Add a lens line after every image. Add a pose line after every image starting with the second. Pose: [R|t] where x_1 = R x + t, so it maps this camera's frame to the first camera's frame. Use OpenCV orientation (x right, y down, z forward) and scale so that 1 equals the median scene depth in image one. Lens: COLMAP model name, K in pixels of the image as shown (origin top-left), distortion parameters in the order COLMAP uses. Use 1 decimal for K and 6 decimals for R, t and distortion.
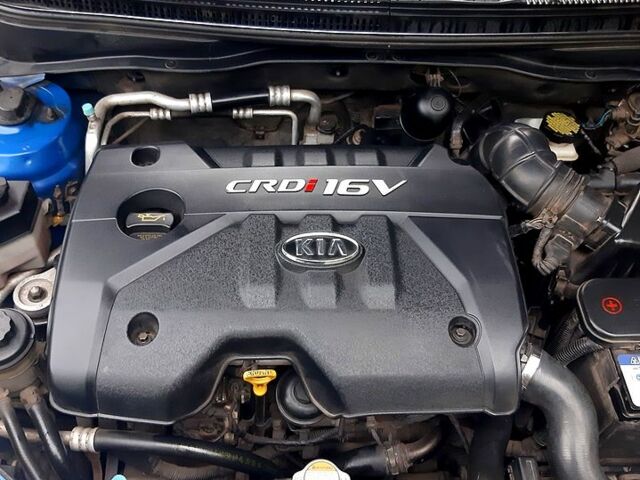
lens RADIAL K [[662.4, 0, 306.9], [0, 662.4, 239.5], [0, 0, 1]] dist [0.107610, -0.221378]
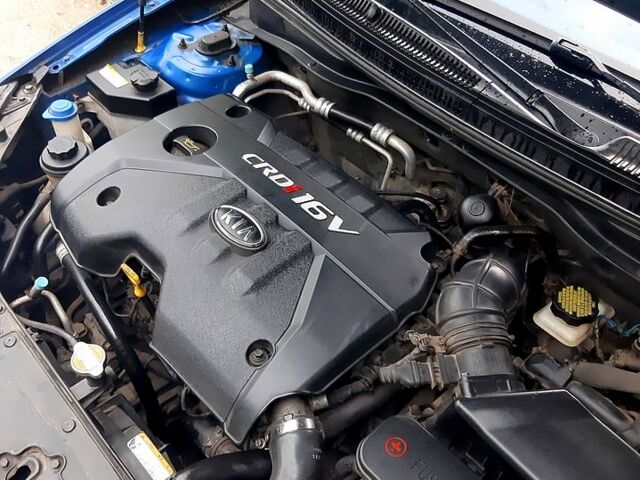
lens RADIAL K [[662.4, 0, 306.9], [0, 662.4, 239.5], [0, 0, 1]] dist [0.107610, -0.221378]
pose [[0.646611, 0.534778, -0.543974, 0.613263], [-0.582763, 0.806453, 0.100102, -0.126506], [0.492222, 0.252280, 0.833110, 0.089145]]
